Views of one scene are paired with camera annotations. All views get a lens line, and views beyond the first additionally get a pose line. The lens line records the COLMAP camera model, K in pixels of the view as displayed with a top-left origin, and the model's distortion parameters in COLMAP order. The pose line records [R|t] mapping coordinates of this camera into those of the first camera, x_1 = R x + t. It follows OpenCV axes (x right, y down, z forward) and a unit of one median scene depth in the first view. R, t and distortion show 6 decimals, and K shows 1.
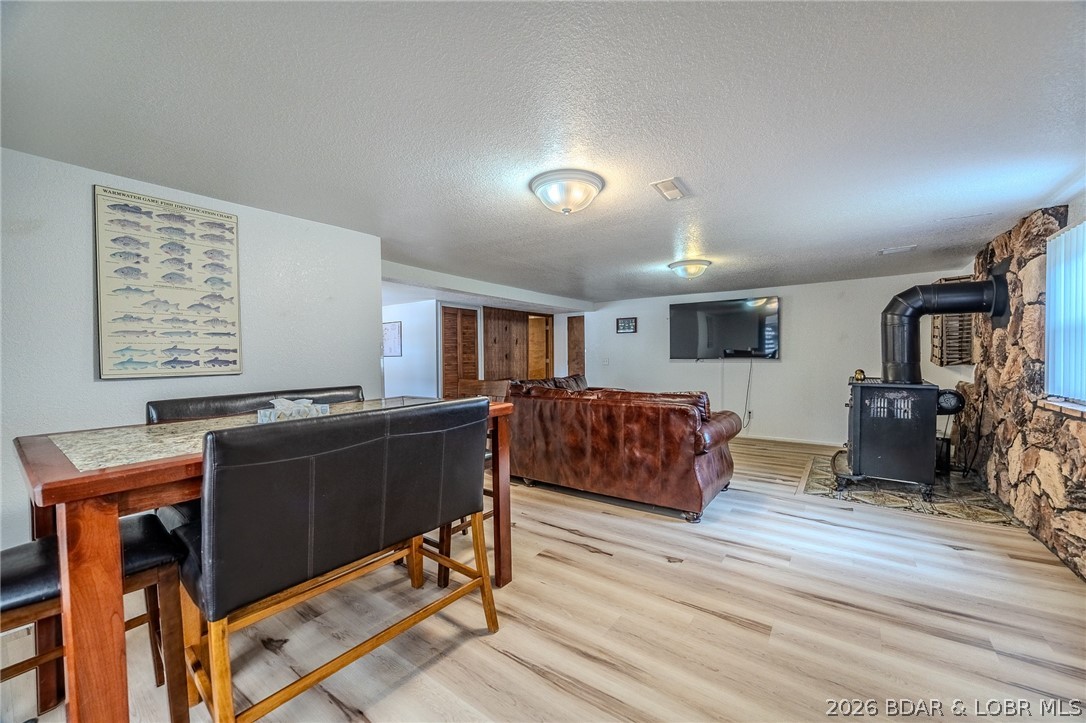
lens RADIAL K [[414.9, 0, 544.5], [0, 414.9, 363.7], [0, 0, 1]] dist [-0.001857, -0.000951]
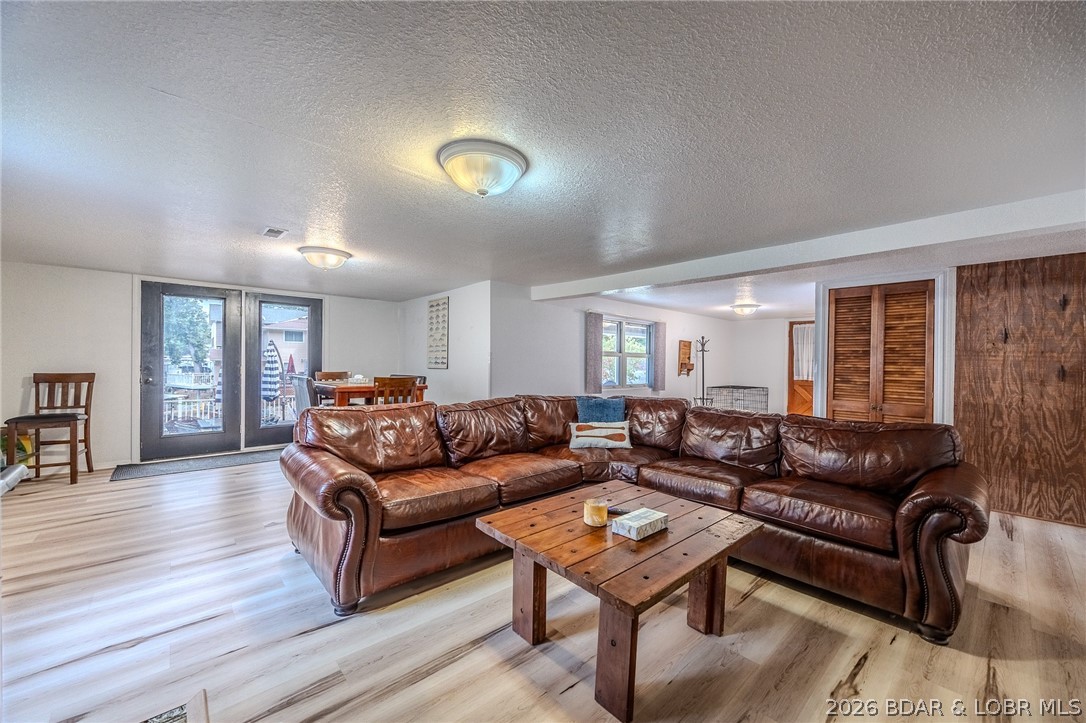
lens RADIAL K [[414.9, 0, 542.4], [0, 414.9, 363.1], [0, 0, 1]] dist [-0.001857, -0.000951]
pose [[-0.205401, 0.007092, -0.978652, 0.471470], [-0.032520, 0.999372, 0.014068, -0.020410], [0.978138, 0.034716, -0.205041, 0.705416]]
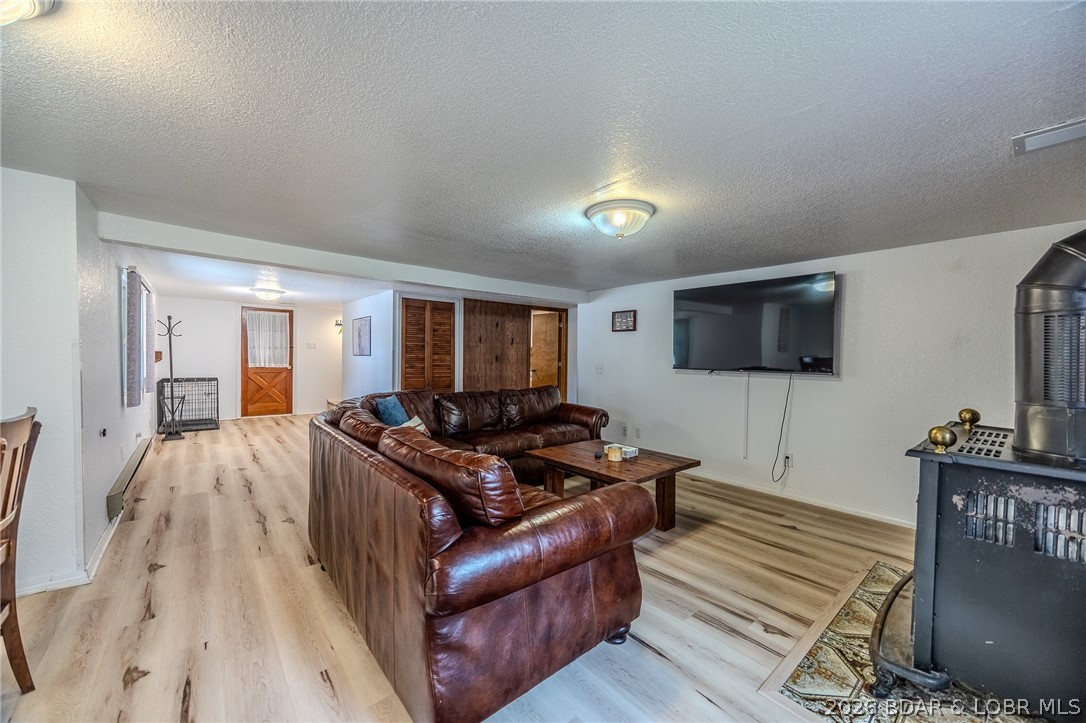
lens RADIAL K [[414.9, 0, 546.4], [0, 414.9, 363.1], [0, 0, 1]] dist [-0.001857, -0.000951]
pose [[0.972576, 0.026175, -0.231109, 0.235334], [-0.026111, 0.999653, 0.003339, -0.016751], [0.231116, 0.002787, 0.972922, 0.252137]]
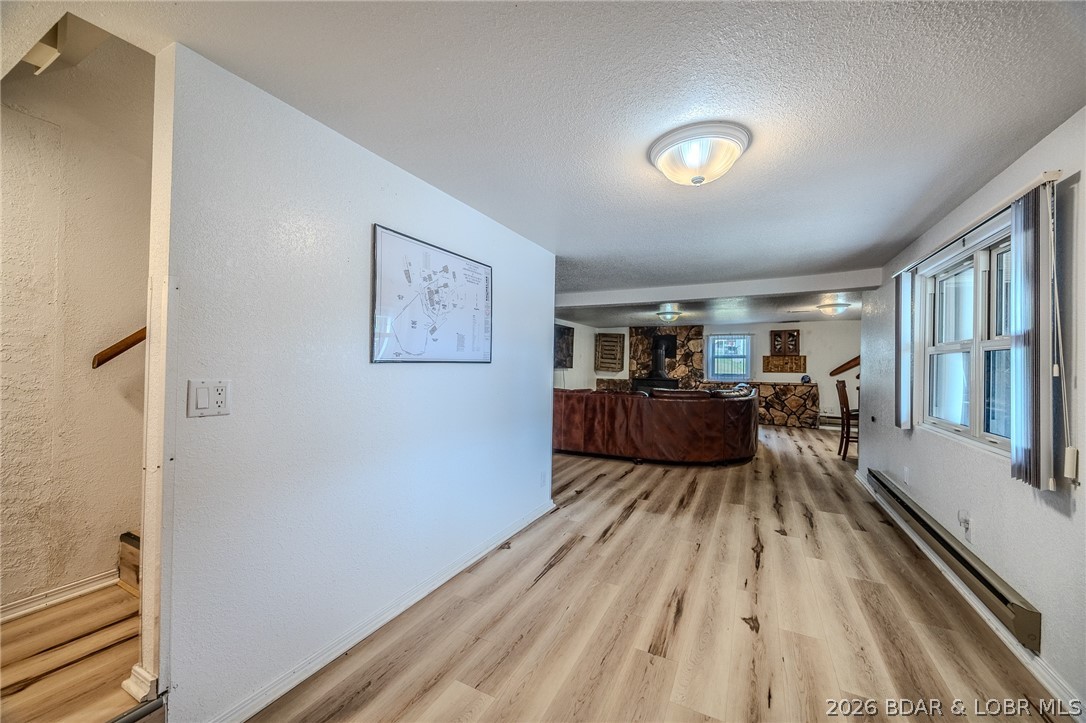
lens RADIAL K [[414.9, 0, 543.5], [0, 414.9, 362.5], [0, 0, 1]] dist [-0.001857, -0.000951]
pose [[-0.162615, 0.010776, 0.986631, -0.759347], [0.007171, 0.999927, -0.009739, -0.015923], [-0.986664, 0.005492, -0.162680, 1.085984]]
